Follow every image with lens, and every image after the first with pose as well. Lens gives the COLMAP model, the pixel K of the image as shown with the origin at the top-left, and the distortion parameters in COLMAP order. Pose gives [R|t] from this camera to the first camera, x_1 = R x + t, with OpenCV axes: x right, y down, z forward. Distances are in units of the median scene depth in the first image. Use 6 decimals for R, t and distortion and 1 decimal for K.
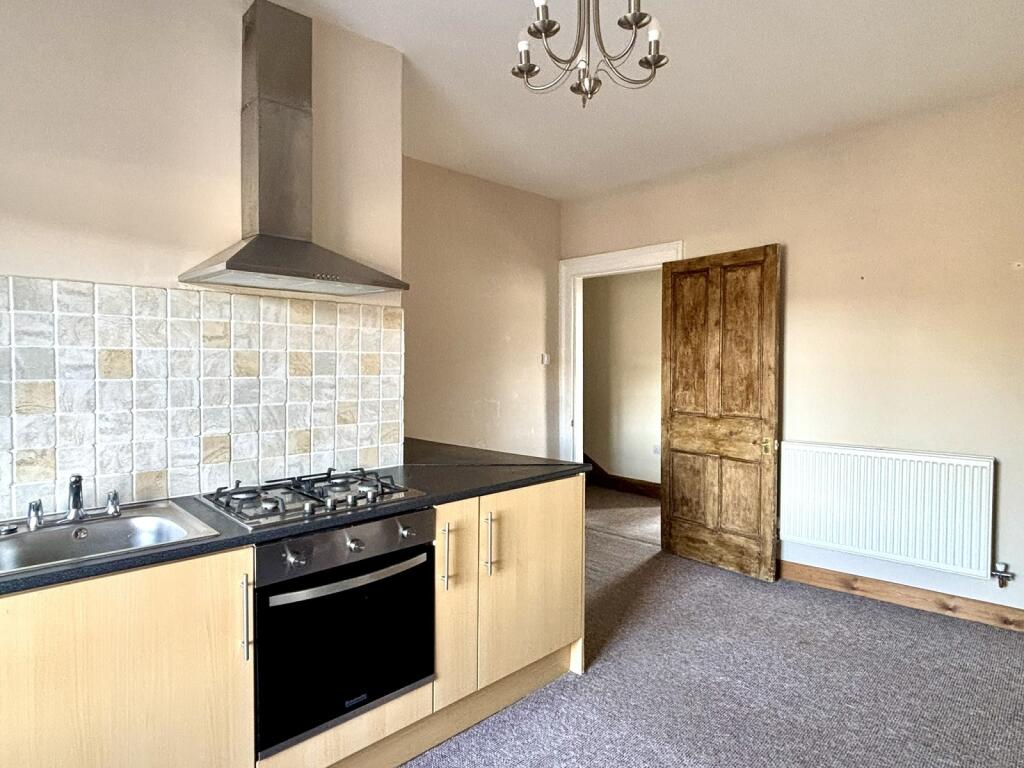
lens RADIAL K [[568.2, 0, 510.6], [0, 568.2, 383.0], [0, 0, 1]] dist [-0.002738, -0.000602]
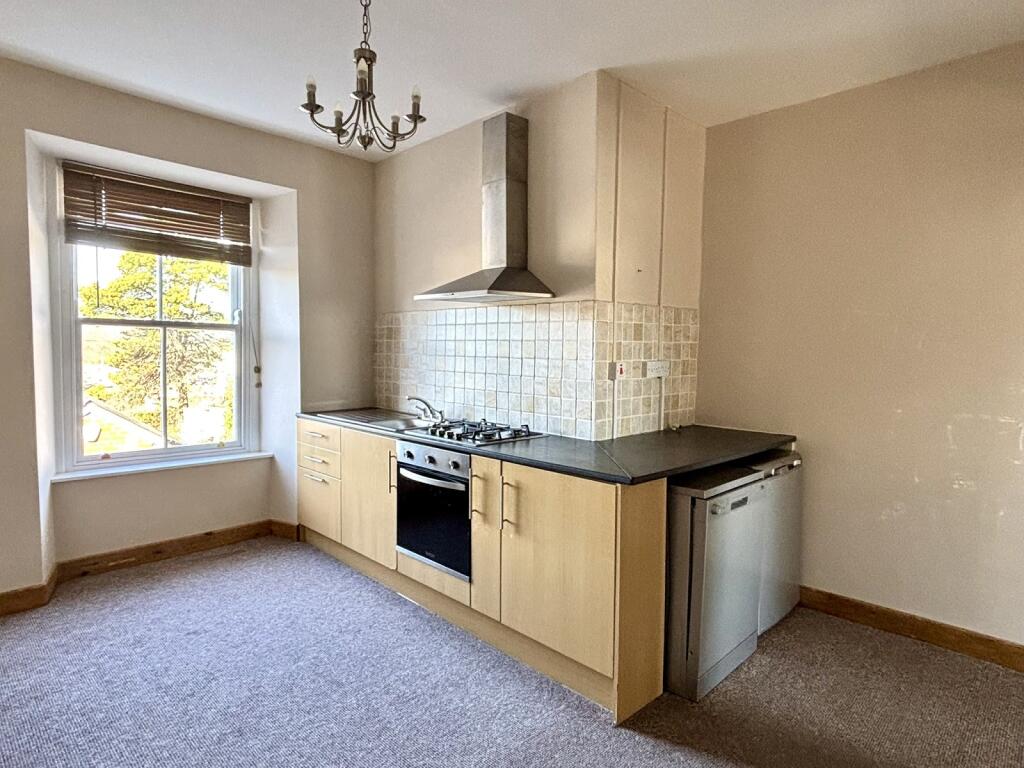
lens RADIAL K [[568.2, 0, 510.8], [0, 568.2, 380.6], [0, 0, 1]] dist [-0.002738, -0.000602]
pose [[0.020187, 0.045844, -0.998745, 1.160039], [-0.048914, 0.997797, 0.044812, -0.020886], [0.998599, 0.047948, 0.022385, 1.014881]]
